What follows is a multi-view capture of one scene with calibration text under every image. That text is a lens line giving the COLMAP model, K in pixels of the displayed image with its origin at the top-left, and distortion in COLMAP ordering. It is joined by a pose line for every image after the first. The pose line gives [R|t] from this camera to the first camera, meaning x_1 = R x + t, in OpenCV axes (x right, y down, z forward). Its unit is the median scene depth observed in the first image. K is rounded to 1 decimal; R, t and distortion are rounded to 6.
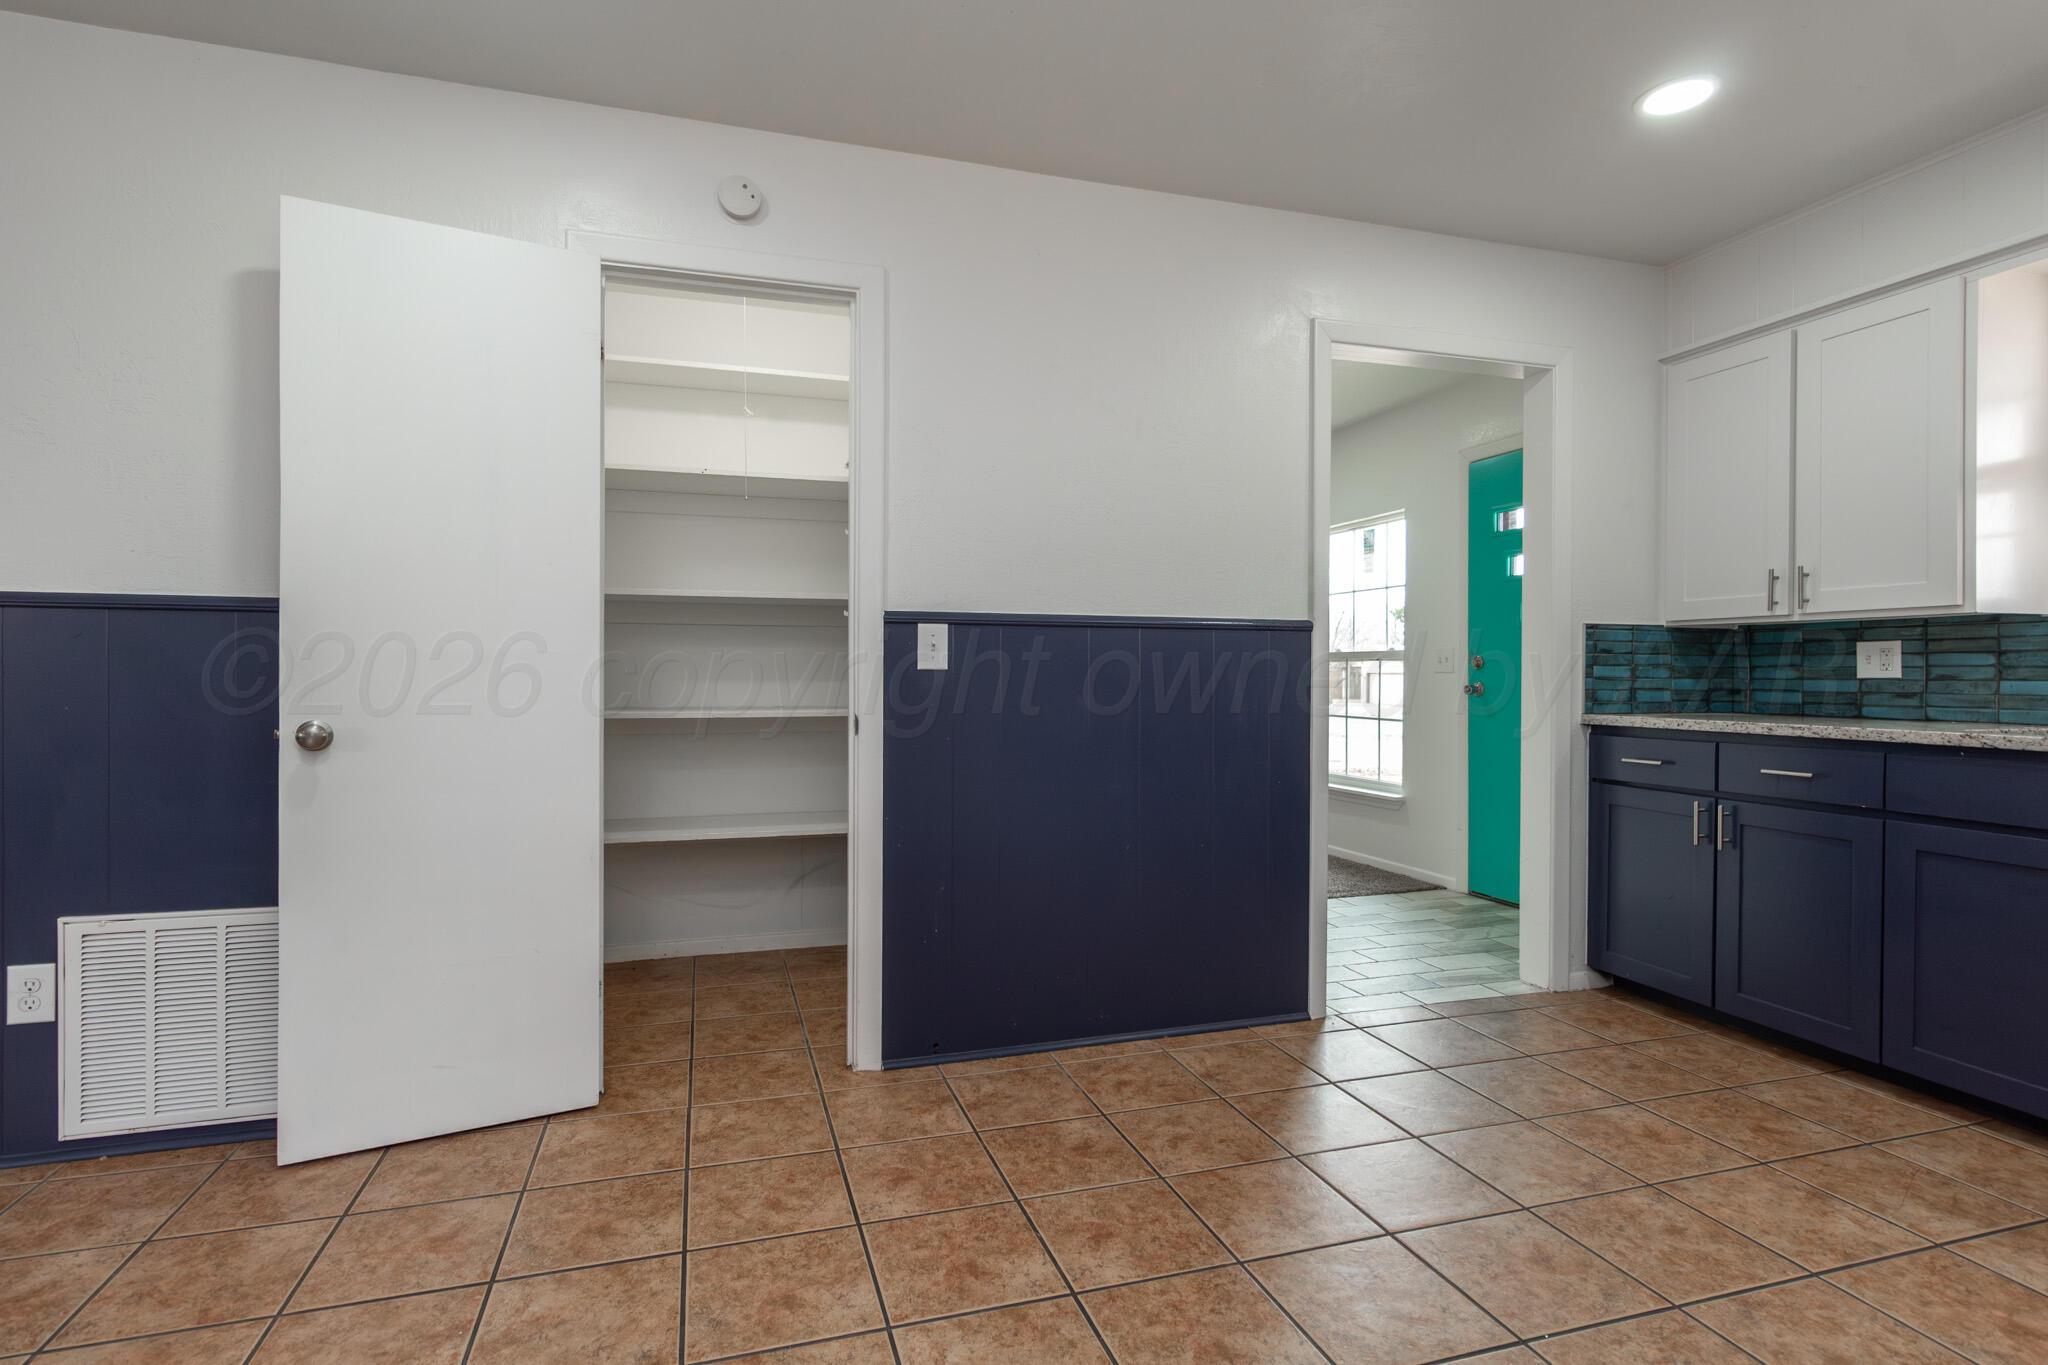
lens RADIAL K [[984.2, 0, 1024.0], [0, 984.2, 682.5], [0, 0, 1]] dist [-0.000723, 0.000229]
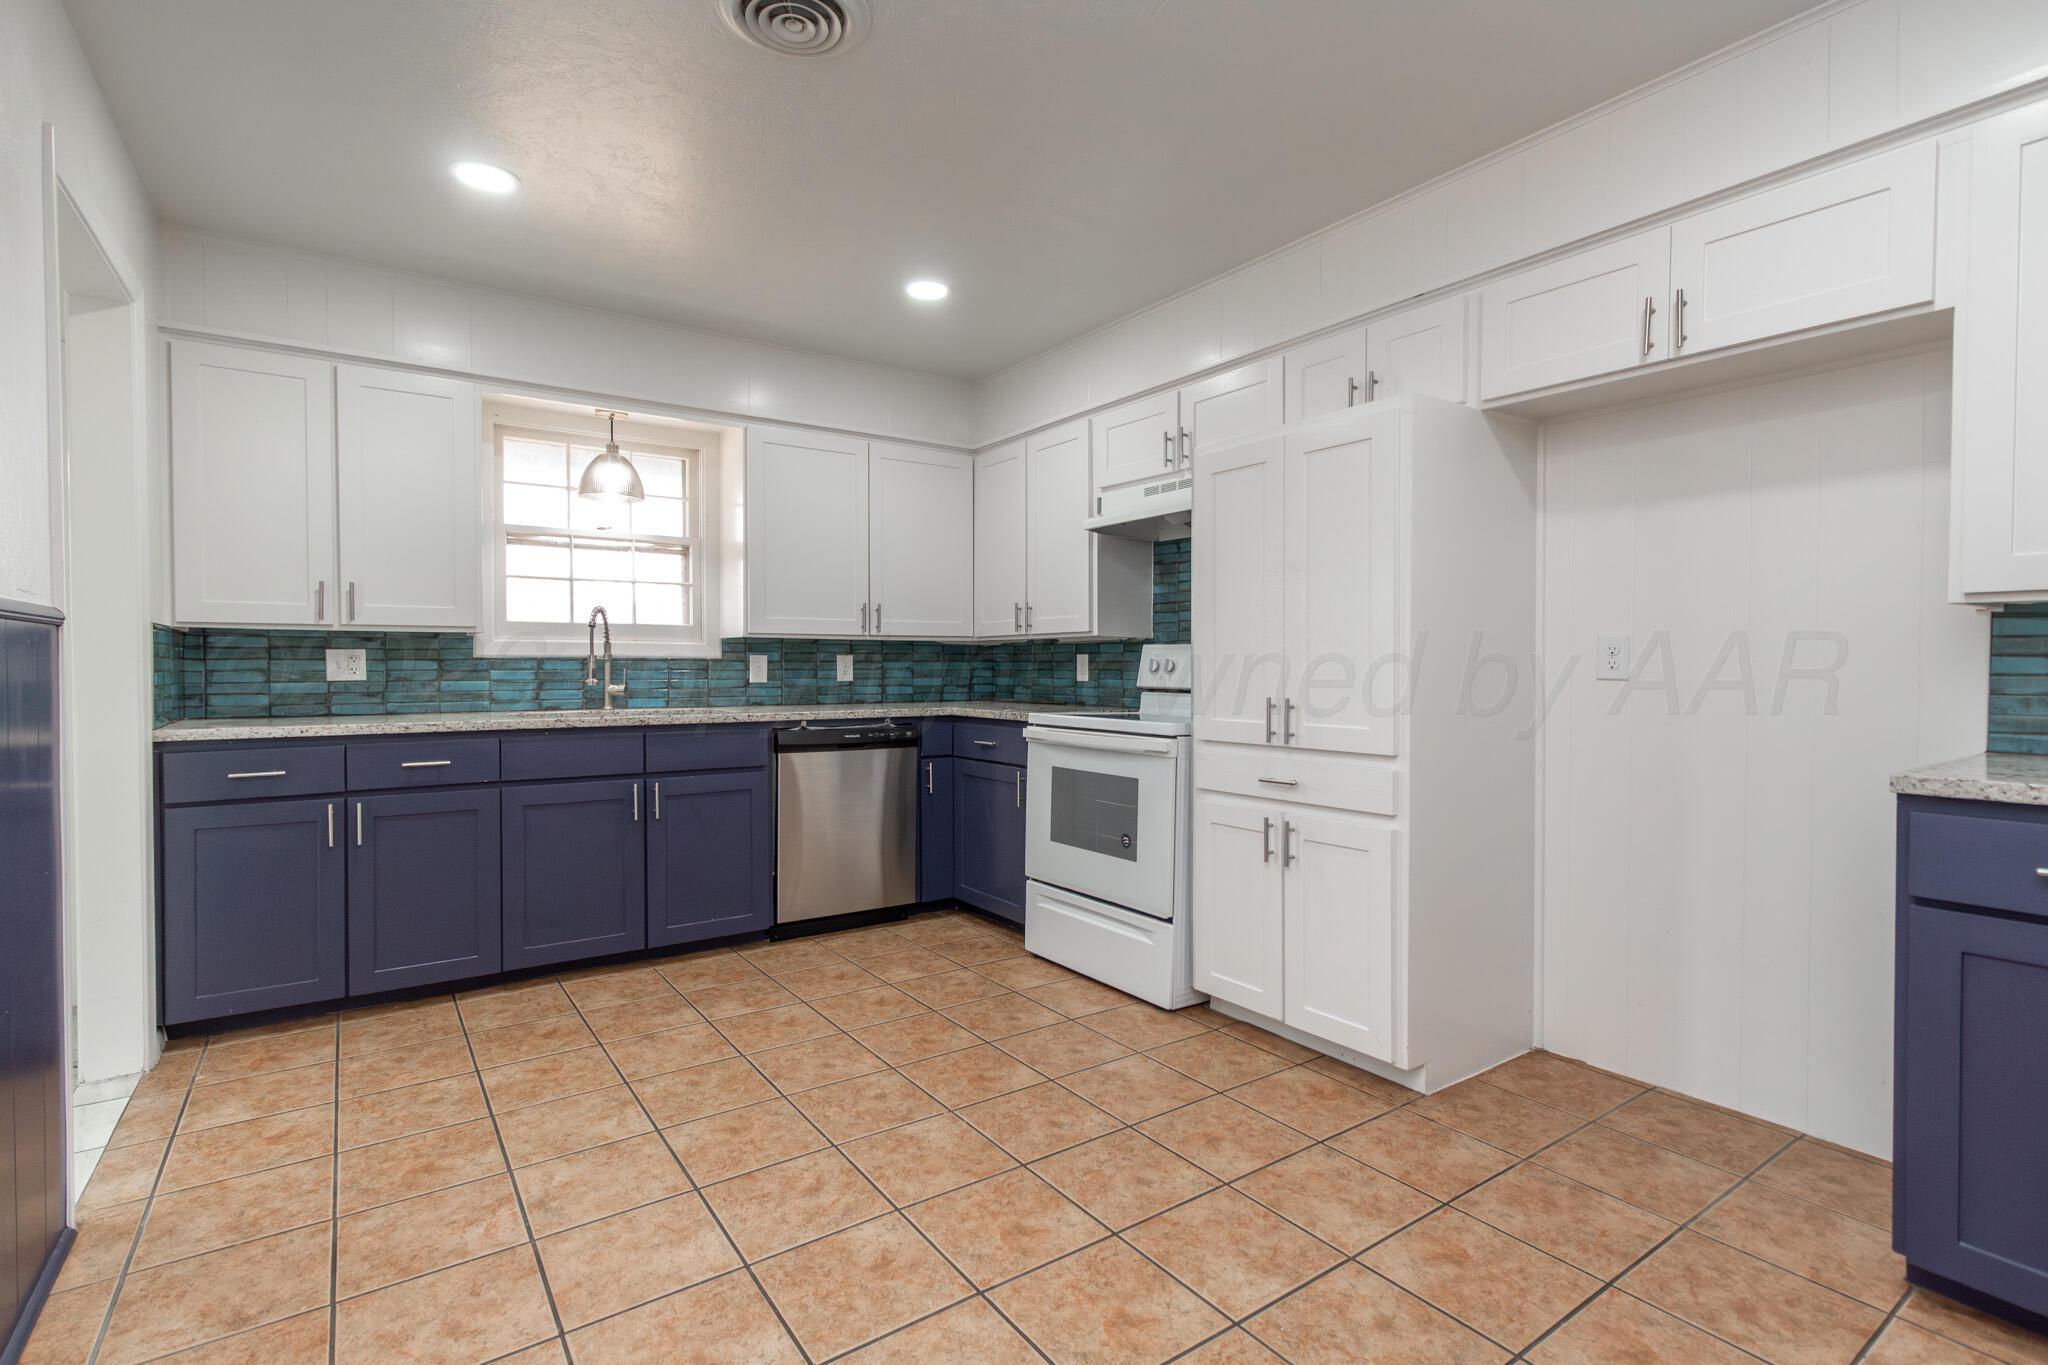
lens RADIAL K [[971.4, 0, 1027.4], [0, 971.4, 679.6], [0, 0, 1]] dist [-0.001000, 0.000308]
pose [[-0.307415, -0.022918, 0.951299, -0.522397], [0.003411, 0.999677, 0.025186, -0.034541], [-0.951569, 0.010988, -0.307238, 0.638073]]
